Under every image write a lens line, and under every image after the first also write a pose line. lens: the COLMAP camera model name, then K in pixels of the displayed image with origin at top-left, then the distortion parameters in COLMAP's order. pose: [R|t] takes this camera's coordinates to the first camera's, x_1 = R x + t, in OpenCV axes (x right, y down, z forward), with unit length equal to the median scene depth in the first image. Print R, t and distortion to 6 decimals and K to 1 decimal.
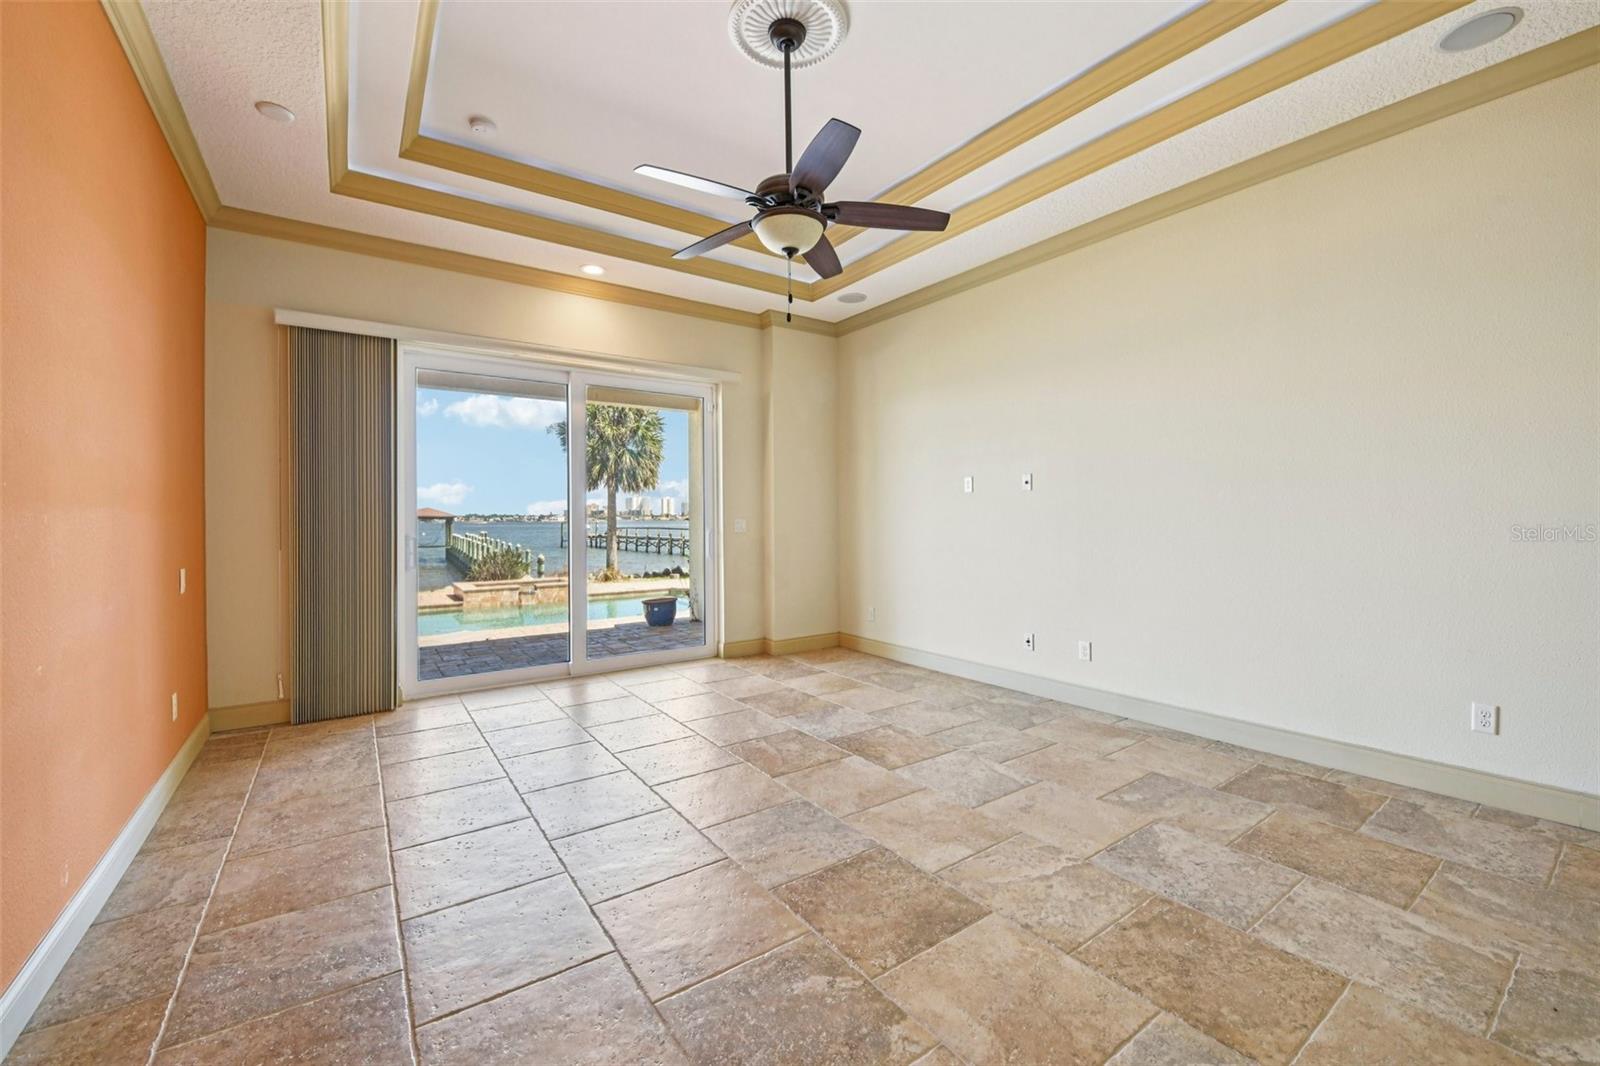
lens RADIAL K [[644.8, 0, 795.3], [0, 644.8, 517.2], [0, 0, 1]] dist [-0.013184, -0.003821]
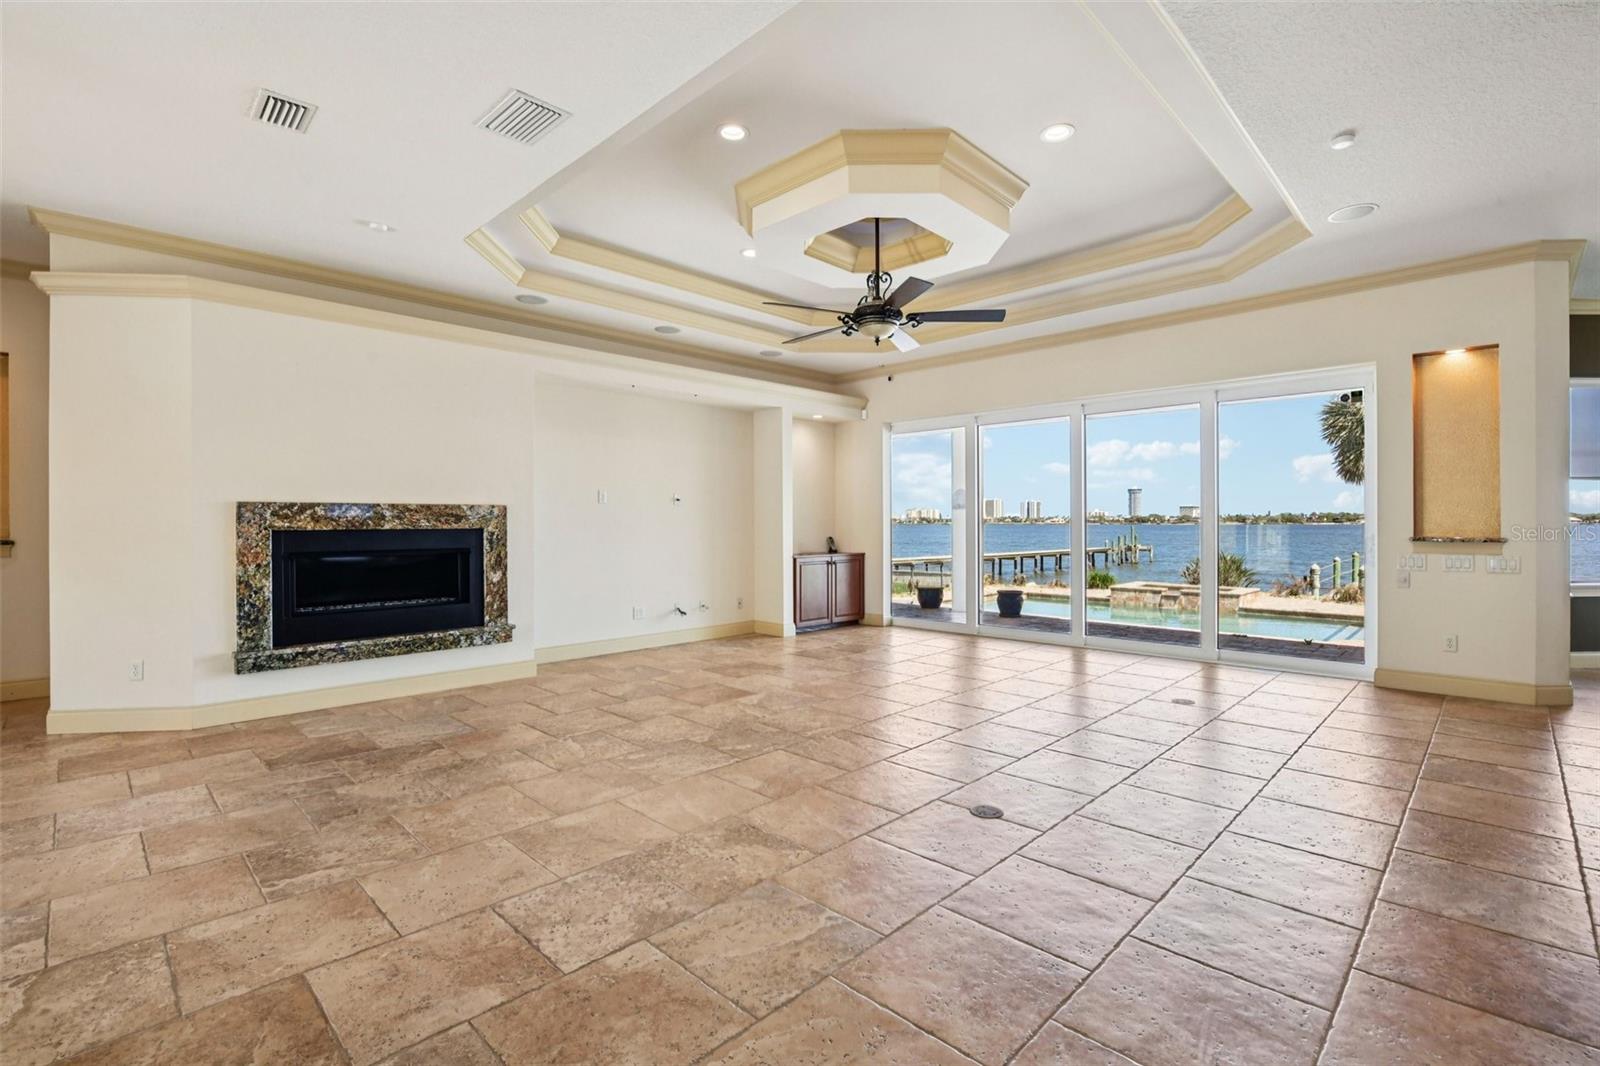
lens RADIAL K [[724.3, 0, 795.4], [0, 724.3, 531.0], [0, 0, 1]] dist [-0.012689, -0.002459]
pose [[0.172543, 0.015280, -0.984884, 0.594795], [0.003755, 0.999862, 0.016170, -0.004085], [0.984995, -0.006488, 0.172461, 0.249296]]
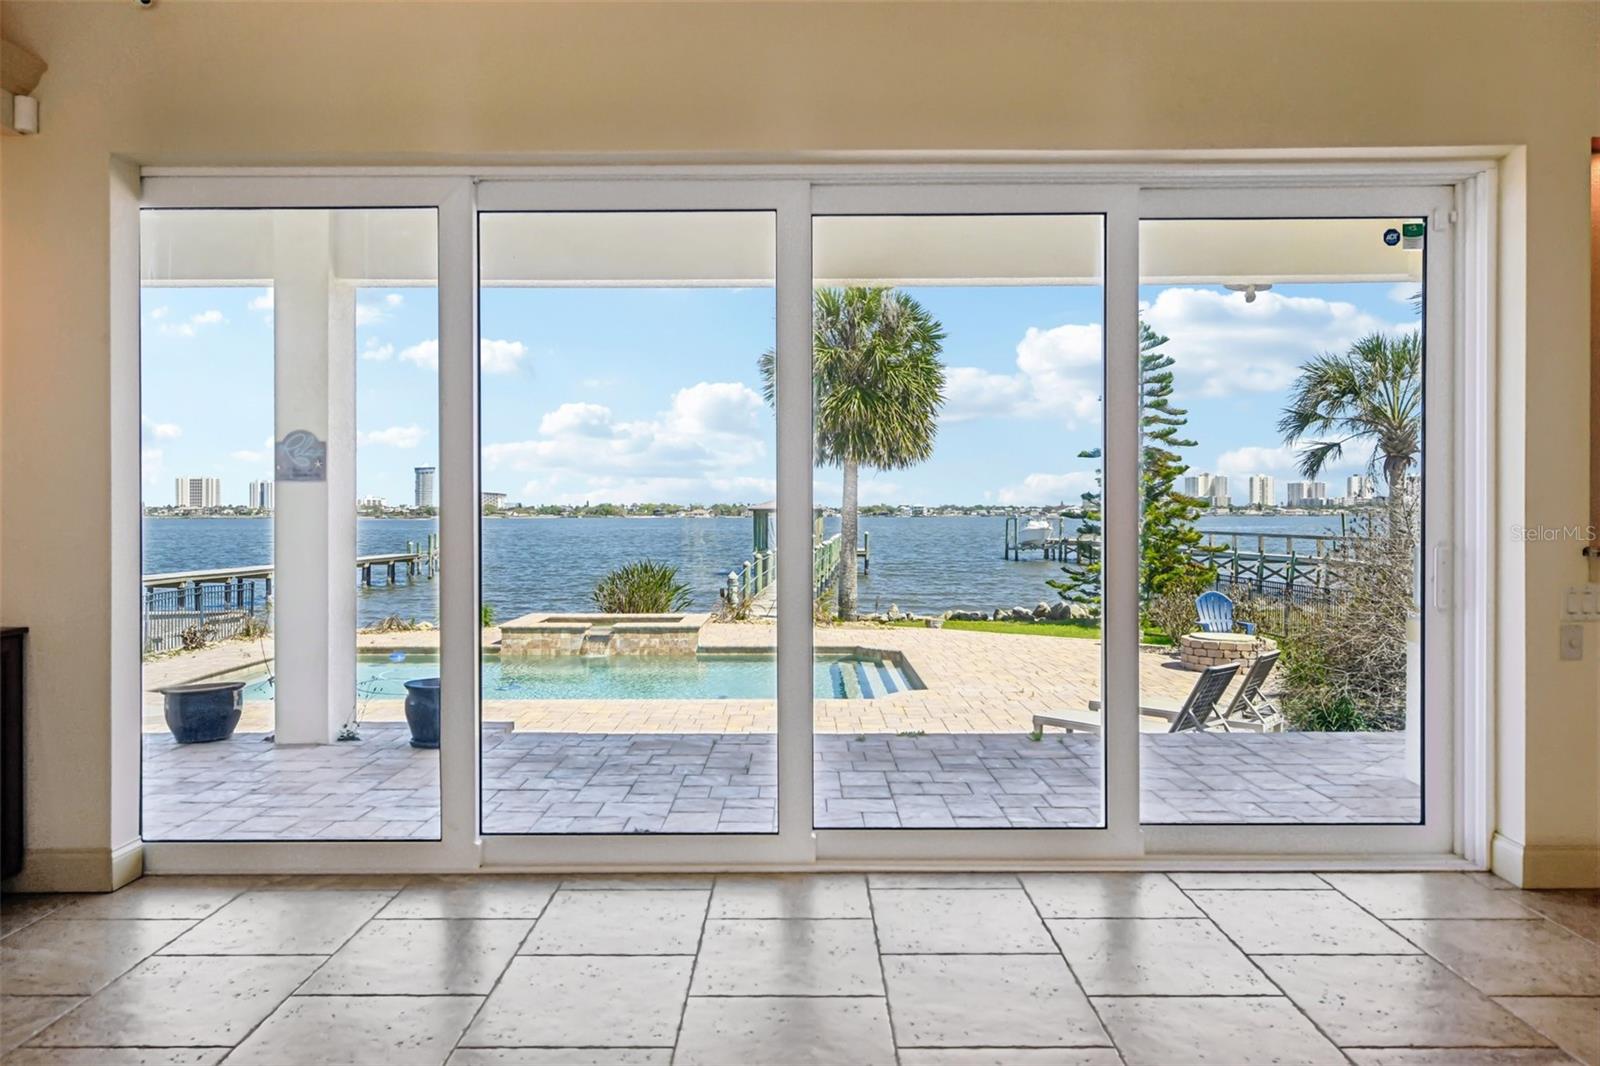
lens RADIAL K [[1059.6, 0, 800.3], [0, 1059.6, 512.6], [0, 0, 1]] dist [-0.004815, -0.001275]
pose [[0.817358, 0.002354, -0.576126, 0.318023], [-0.000744, 0.999995, 0.003031, -0.002163], [0.576130, -0.002049, 0.817355, 0.310064]]
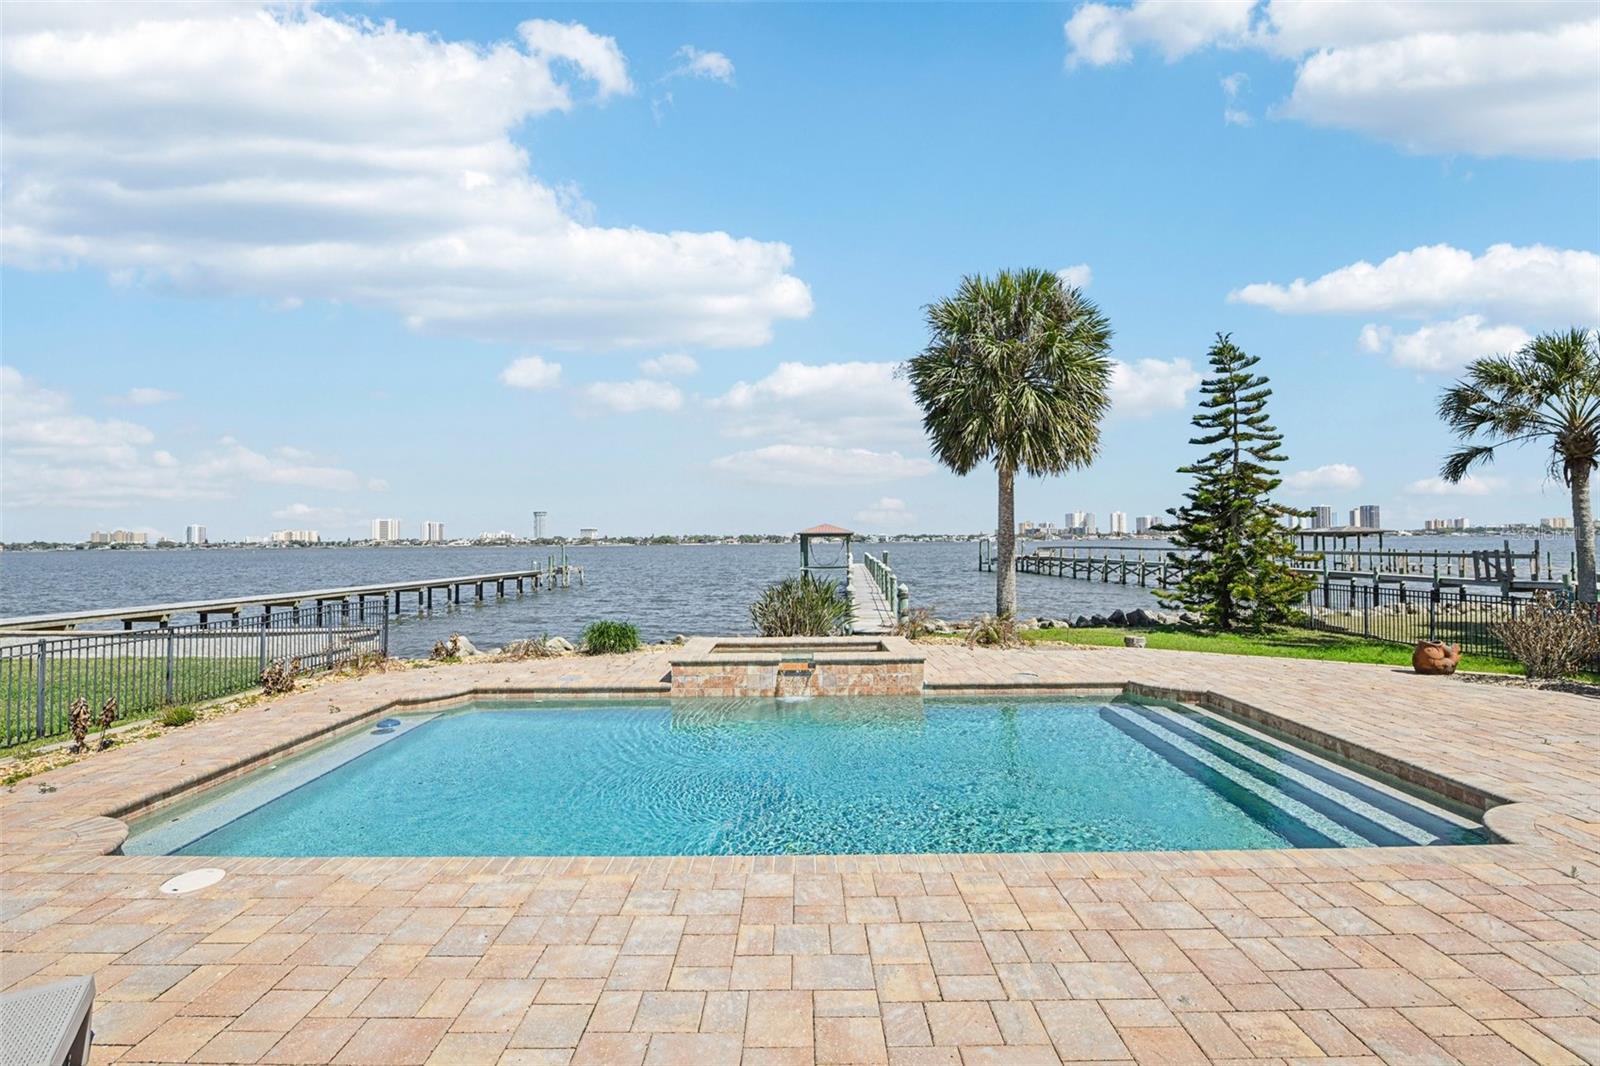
lens RADIAL K [[724.3, 0, 795.4], [0, 724.3, 531.0], [0, 0, 1]] dist [-0.012689, -0.002459]
pose [[0.815999, -0.012222, -0.577925, -0.115373], [0.007472, 0.999916, -0.010596, 0.020996], [0.578006, 0.004328, 0.816021, 0.589731]]
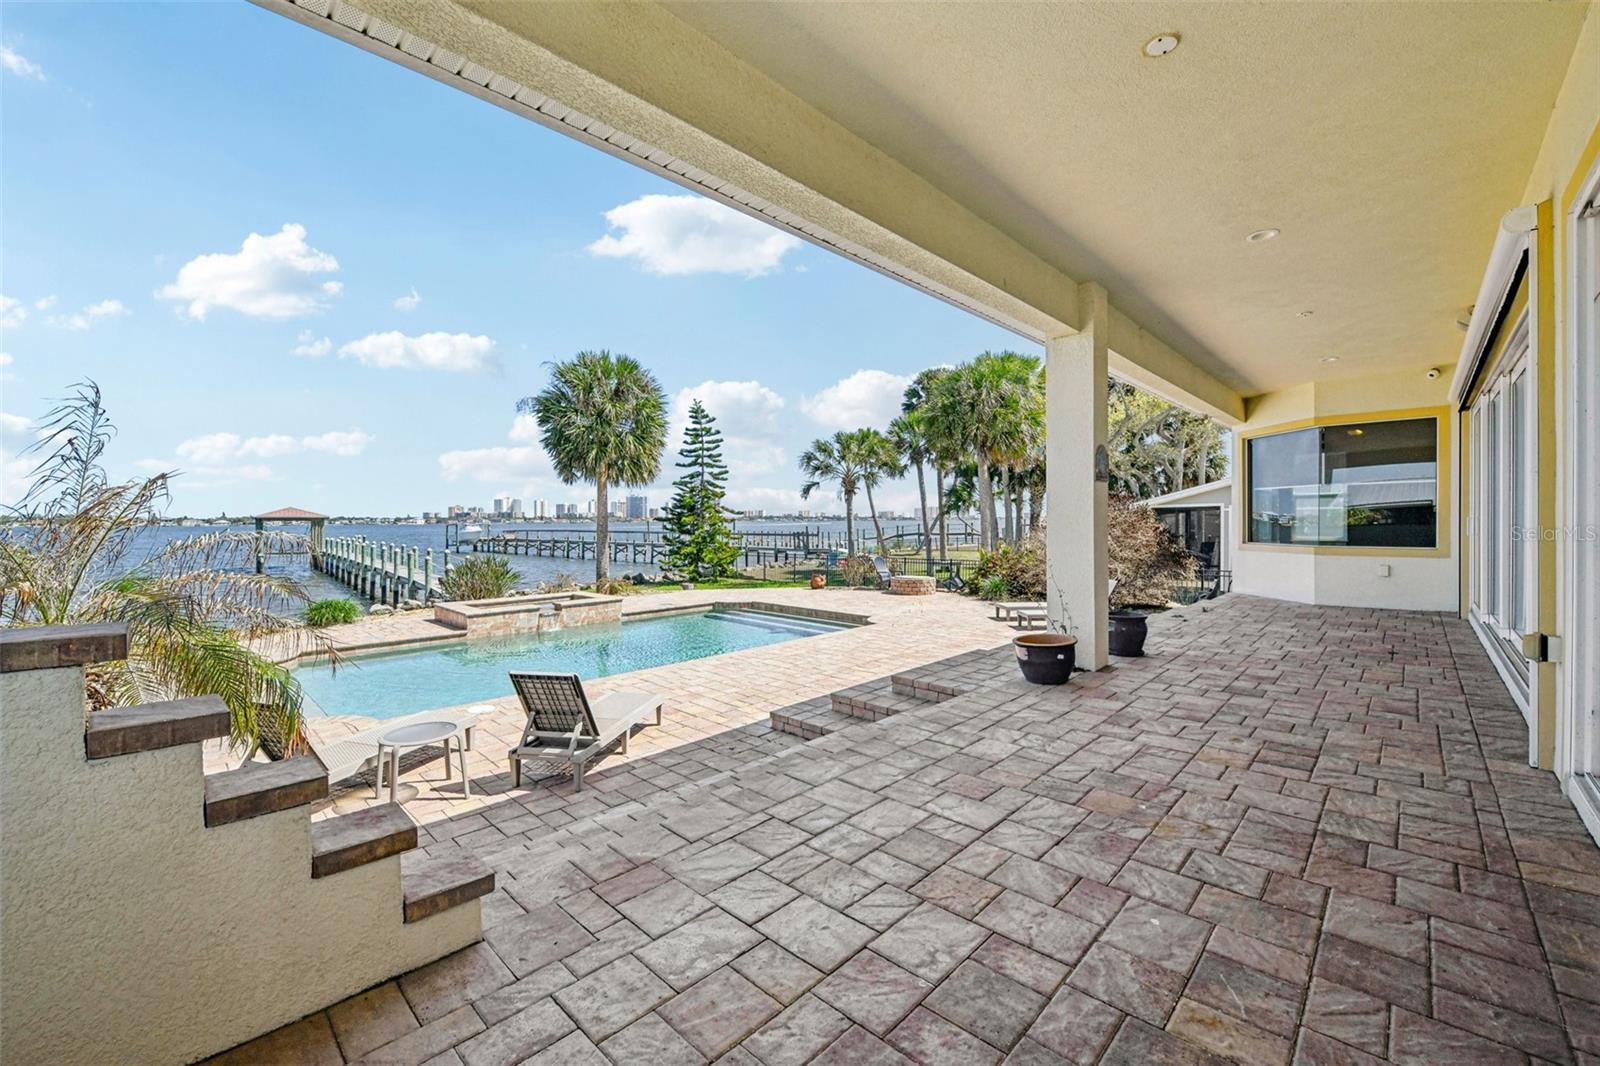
lens RADIAL K [[635.0, 0, 800.2], [0, 635.0, 523.1], [0, 0, 1]] dist [-0.024086, -0.000505]
pose [[0.980536, -0.000688, 0.196340, -0.286331], [-0.000287, 0.999988, 0.004937, 0.009055], [-0.196341, -0.004897, 0.980523, 0.238530]]
